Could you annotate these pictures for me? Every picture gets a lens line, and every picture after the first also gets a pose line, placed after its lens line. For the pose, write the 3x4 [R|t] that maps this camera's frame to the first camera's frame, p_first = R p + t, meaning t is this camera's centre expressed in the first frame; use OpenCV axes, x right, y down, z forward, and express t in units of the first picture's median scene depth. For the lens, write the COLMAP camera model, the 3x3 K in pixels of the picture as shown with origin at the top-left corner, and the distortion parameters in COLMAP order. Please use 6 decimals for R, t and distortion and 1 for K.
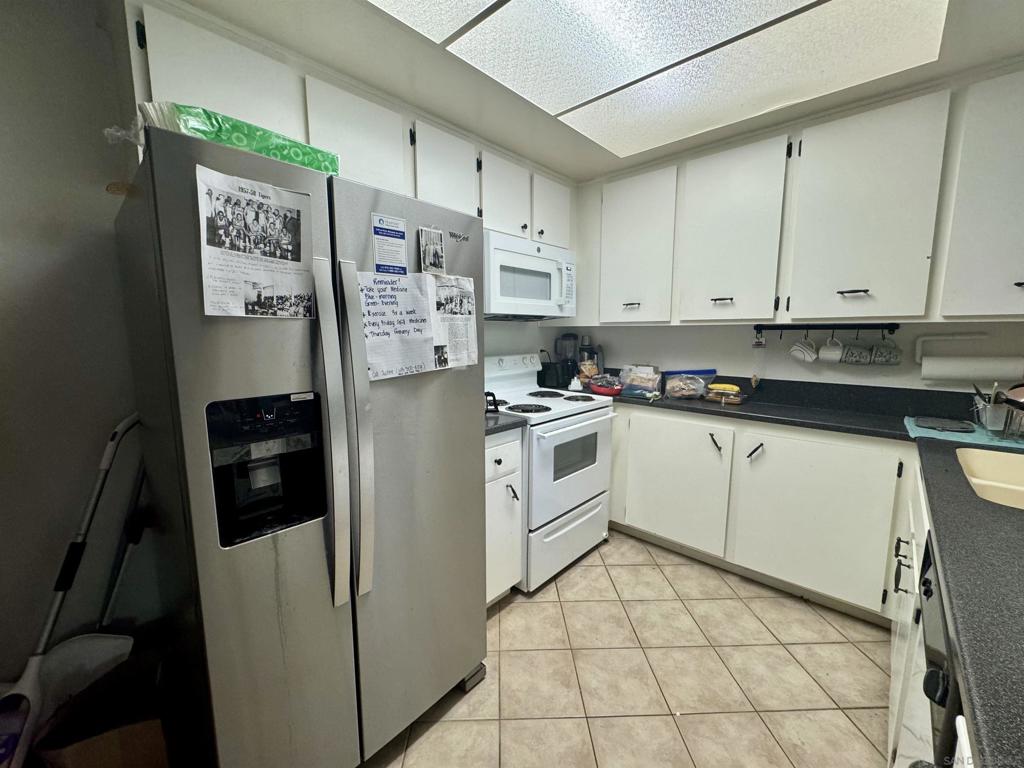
lens RADIAL K [[407.8, 0, 511.6], [0, 407.8, 383.4], [0, 0, 1]] dist [-0.001603, 0.000383]
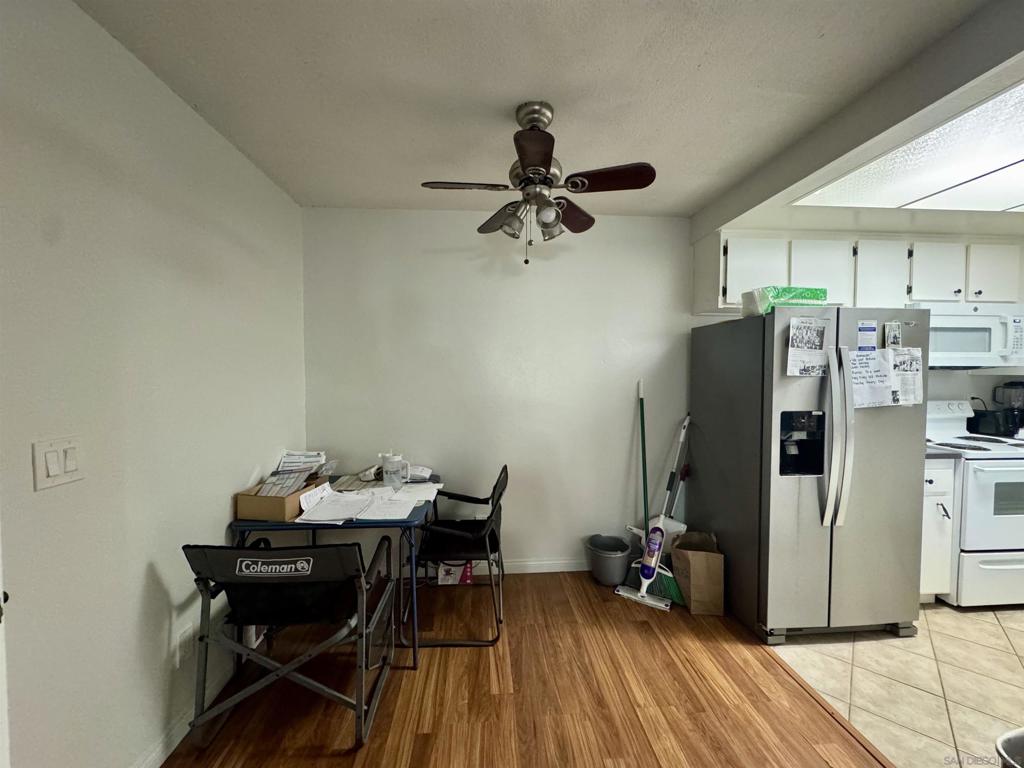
lens RADIAL K [[407.8, 0, 511.6], [0, 407.8, 383.4], [0, 0, 1]] dist [-0.001603, 0.000383]
pose [[0.733125, 0.023991, -0.679670, -0.128418], [-0.090209, 0.993977, -0.062219, 0.079287], [0.674084, 0.106927, 0.730874, -0.825691]]
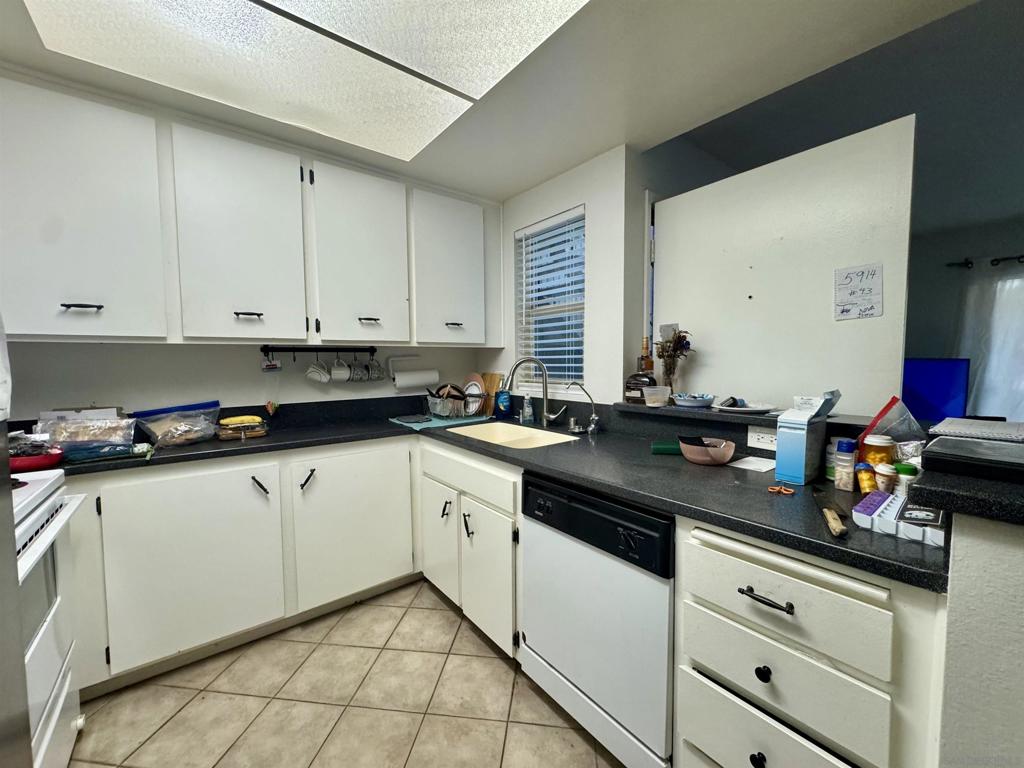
lens RADIAL K [[407.8, 0, 511.6], [0, 407.8, 383.4], [0, 0, 1]] dist [-0.001603, 0.000383]
pose [[0.156631, -0.055960, 0.986071, -0.258409], [0.136283, 0.990068, 0.034539, -0.022440], [-0.978209, 0.128974, 0.162702, 0.391768]]
